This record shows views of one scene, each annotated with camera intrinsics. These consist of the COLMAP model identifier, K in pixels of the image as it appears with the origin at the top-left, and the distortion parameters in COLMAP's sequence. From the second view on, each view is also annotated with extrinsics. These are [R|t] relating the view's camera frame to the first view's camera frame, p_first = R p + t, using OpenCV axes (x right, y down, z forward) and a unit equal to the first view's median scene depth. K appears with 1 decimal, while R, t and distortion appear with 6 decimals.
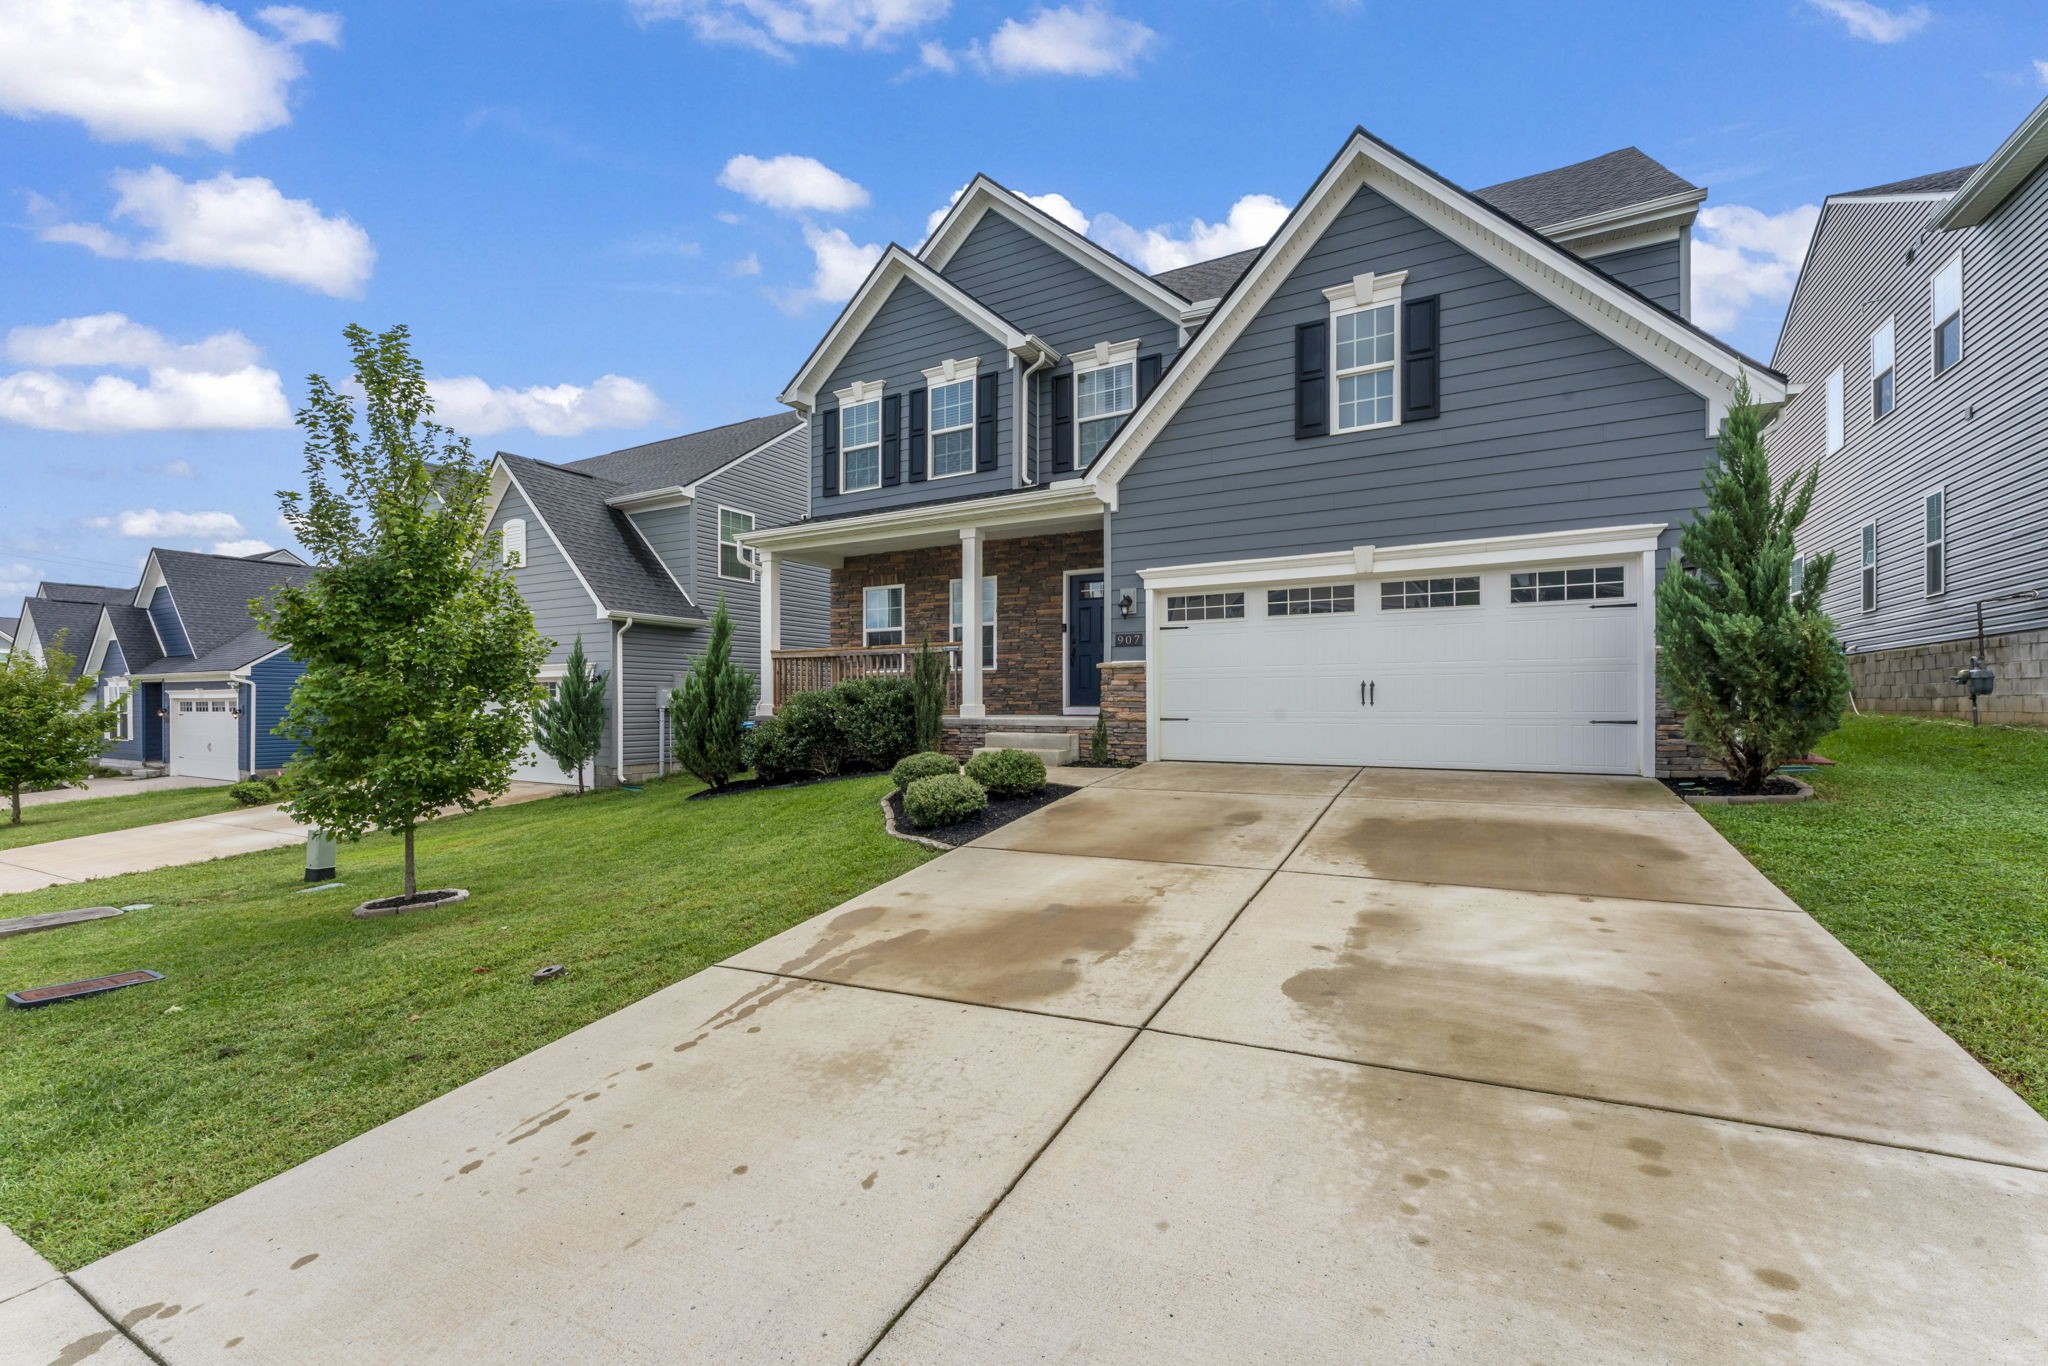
lens RADIAL K [[845.7, 0, 999.4], [0, 845.7, 703.0], [0, 0, 1]] dist [-0.000423, 0.000080]
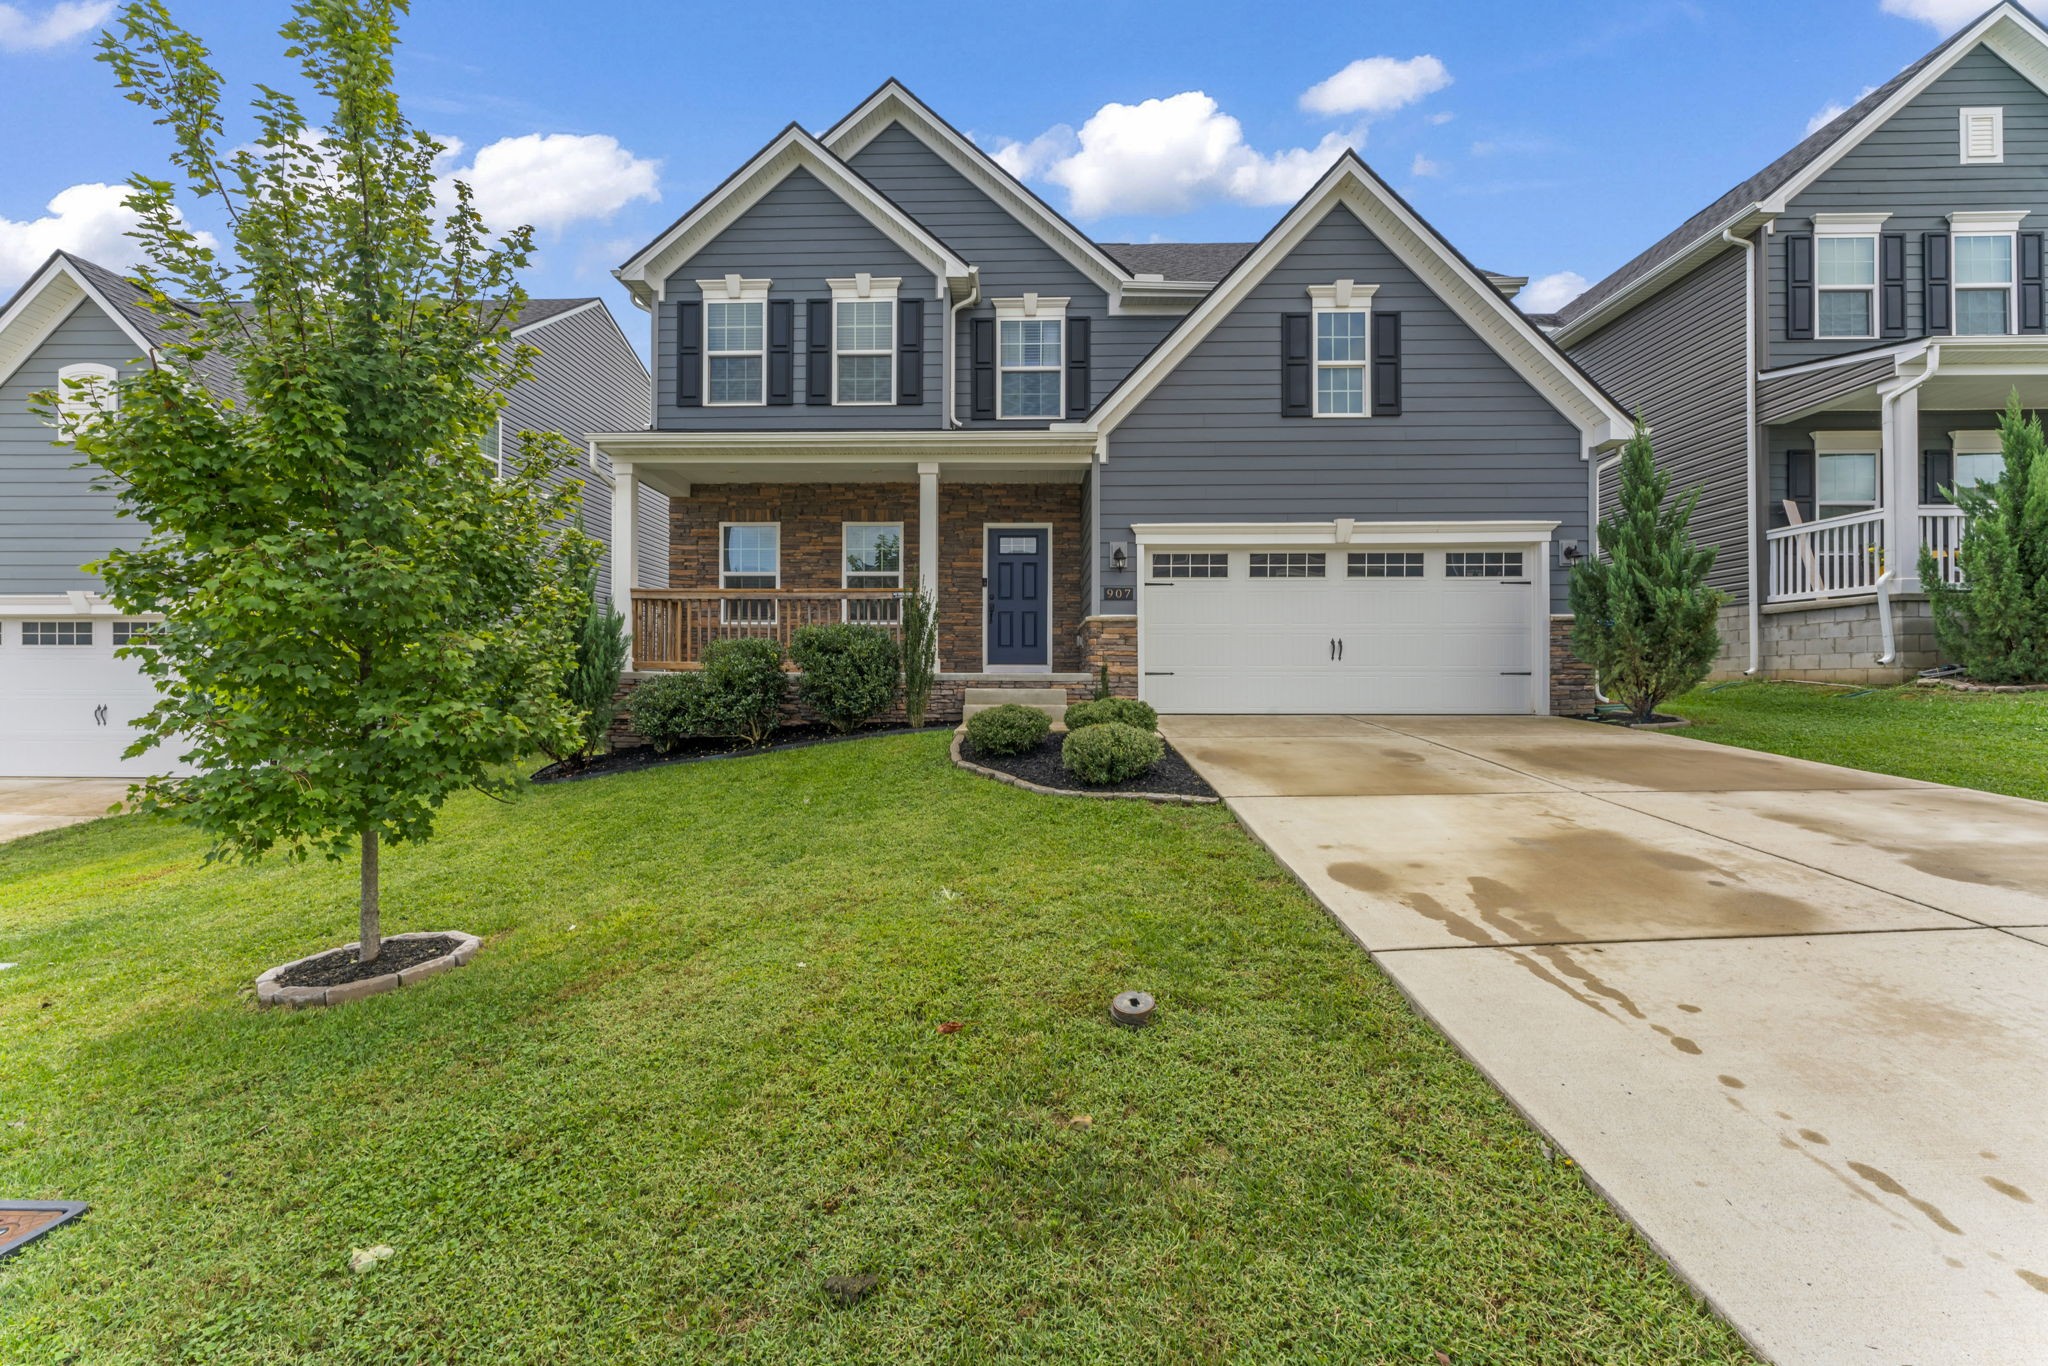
lens RADIAL K [[814.1, 0, 998.2], [0, 814.1, 676.0], [0, 0, 1]] dist [0.000980, 0.000703]
pose [[0.878241, 0.007675, 0.478156, -0.428863], [-0.003185, 0.999943, -0.010201, 0.032375], [-0.478207, 0.007436, 0.878215, 0.228961]]
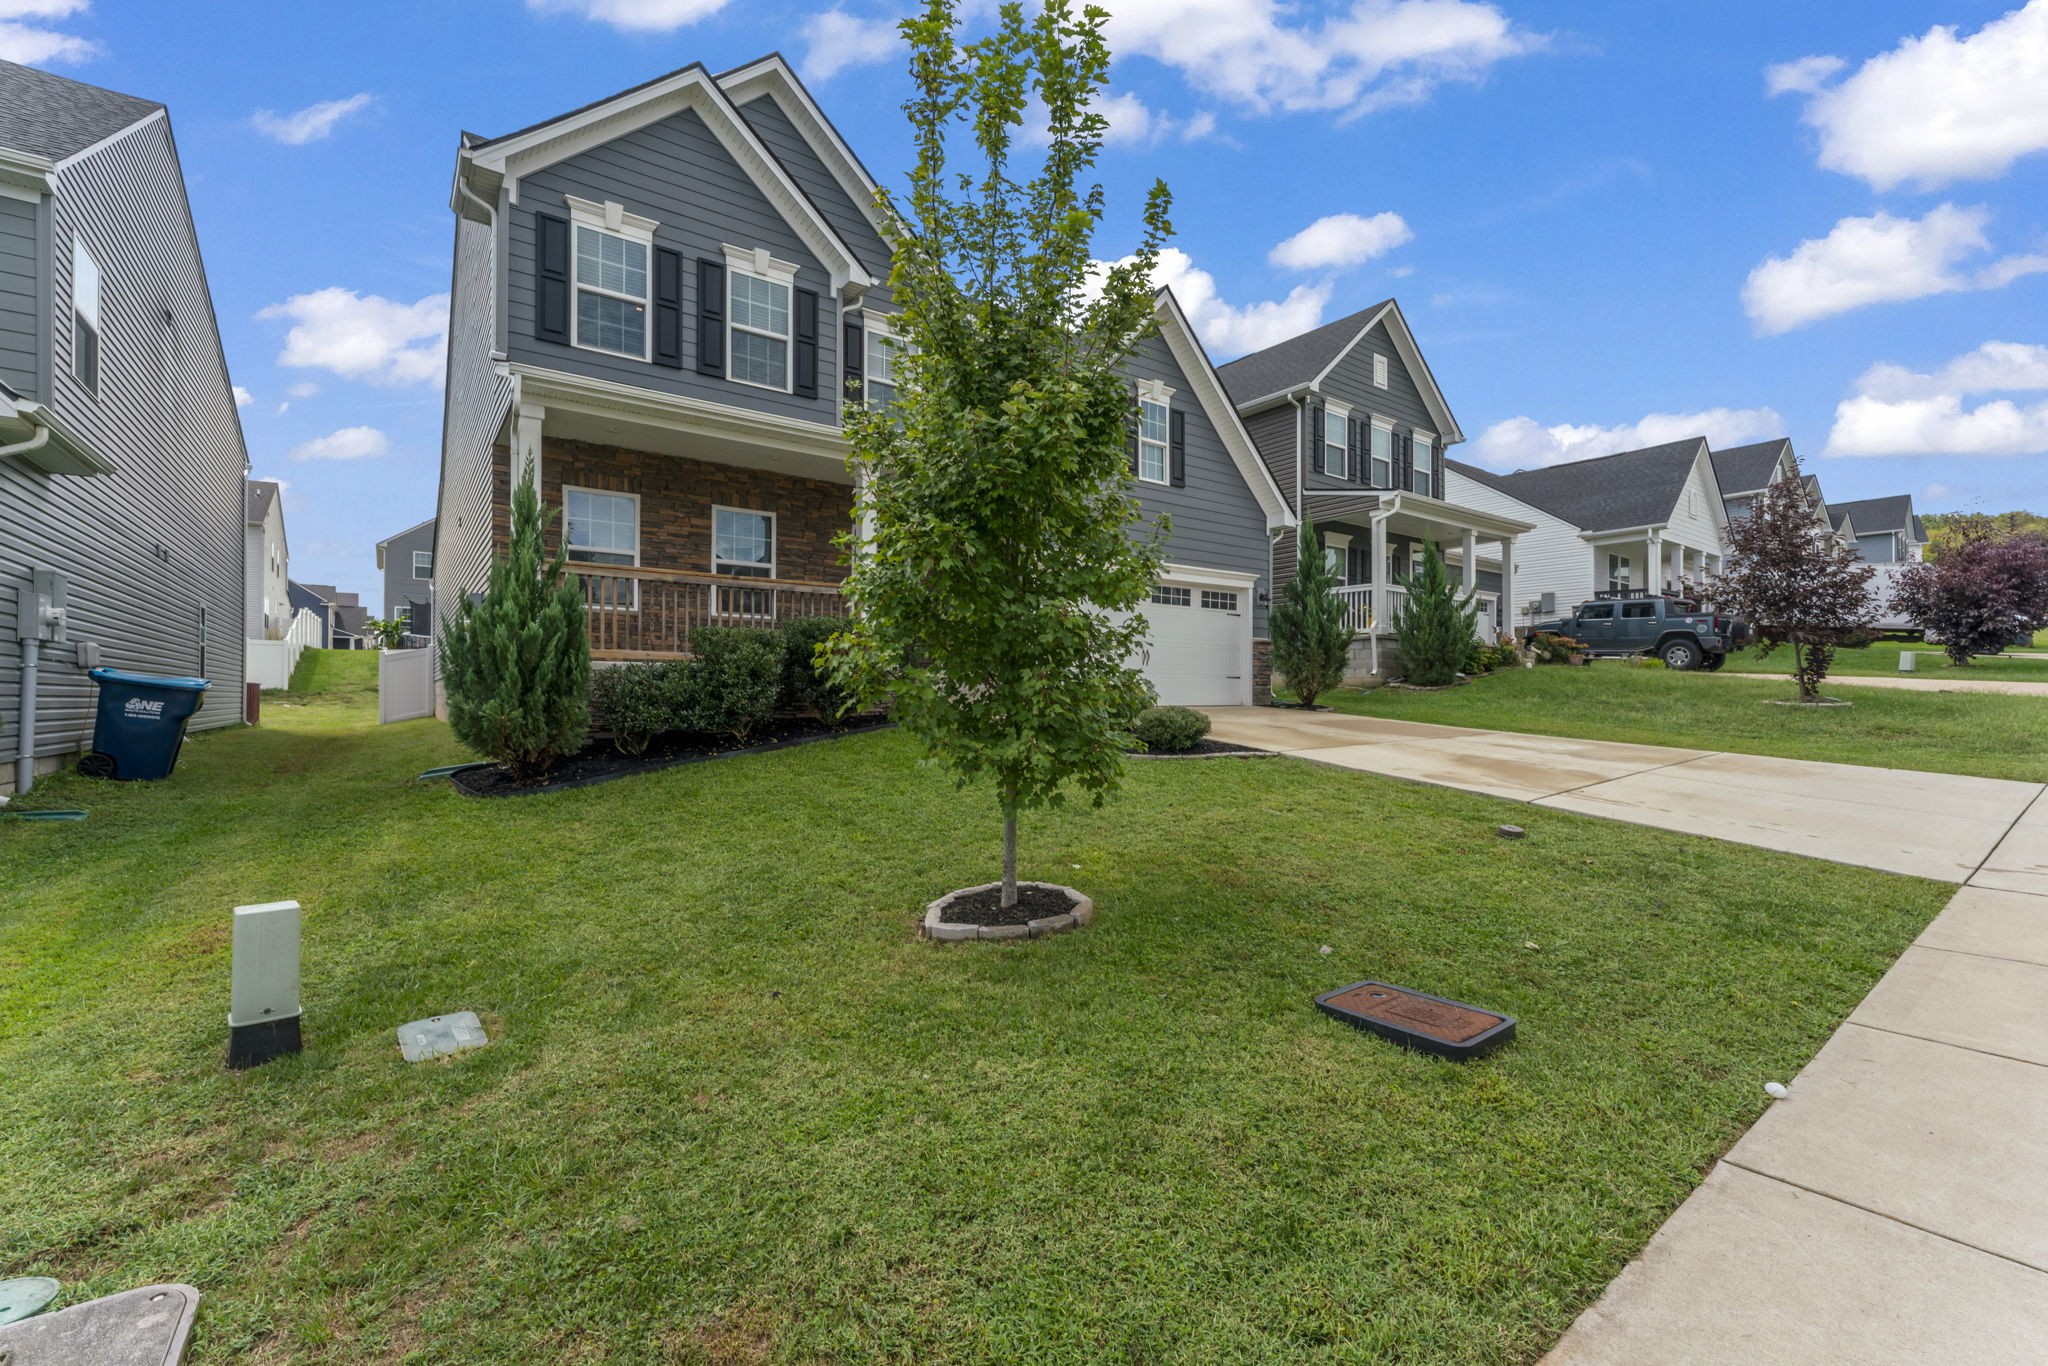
lens RADIAL K [[853.2, 0, 1009.3], [0, 853.2, 682.5], [0, 0, 1]] dist [-0.004415, -0.000245]
pose [[0.411417, 0.014206, 0.911336, -0.916365], [-0.005949, 0.999899, -0.012900, 0.047174], [-0.911428, -0.000114, 0.411460, 0.530491]]
